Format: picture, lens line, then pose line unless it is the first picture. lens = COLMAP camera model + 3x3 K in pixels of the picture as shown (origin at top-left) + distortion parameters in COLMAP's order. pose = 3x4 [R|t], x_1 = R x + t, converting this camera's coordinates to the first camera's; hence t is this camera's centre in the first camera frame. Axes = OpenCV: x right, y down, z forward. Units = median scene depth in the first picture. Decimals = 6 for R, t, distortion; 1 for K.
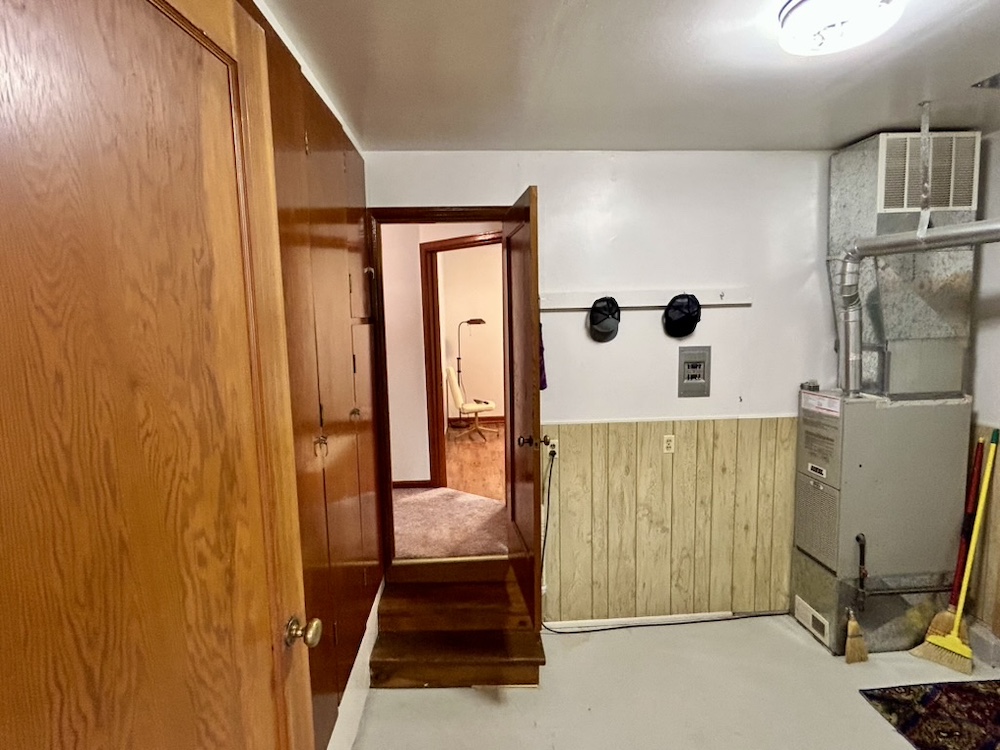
lens RADIAL K [[511.0, 0, 498.0], [0, 511.0, 374.0], [0, 0, 1]] dist [-0.005884, 0.000747]
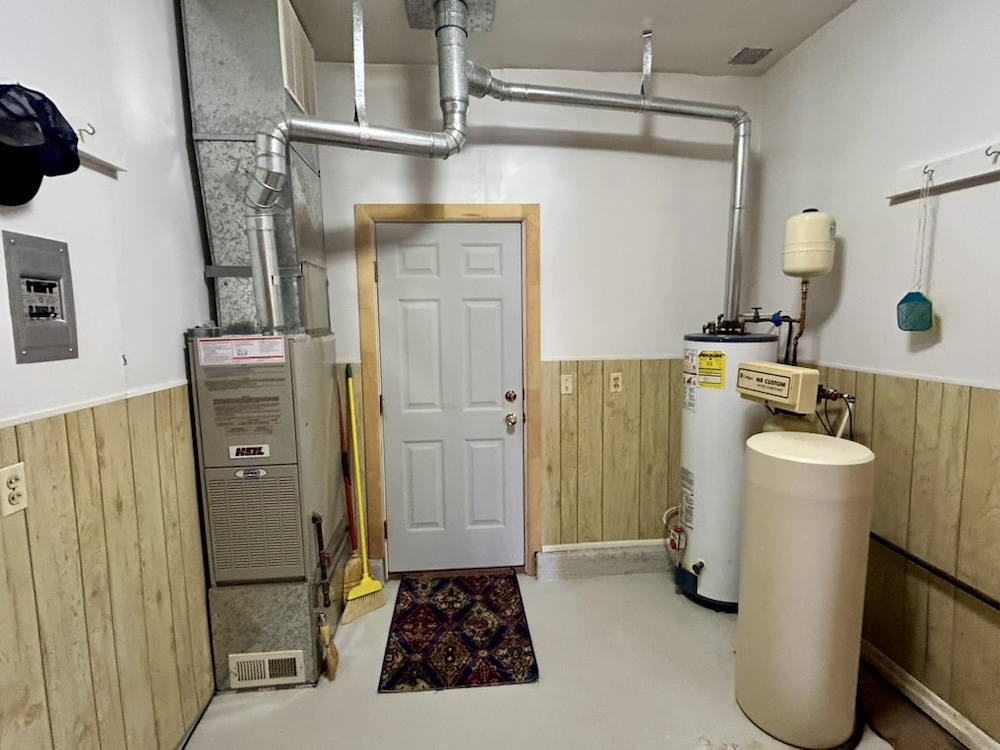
lens RADIAL K [[511.0, 0, 500.6], [0, 511.0, 372.2], [0, 0, 1]] dist [-0.005884, 0.000747]
pose [[-0.028503, -0.085653, 0.995917, -0.045688], [0.135550, 0.986788, 0.088747, 0.068007], [-0.990360, 0.137526, -0.016516, 0.643746]]
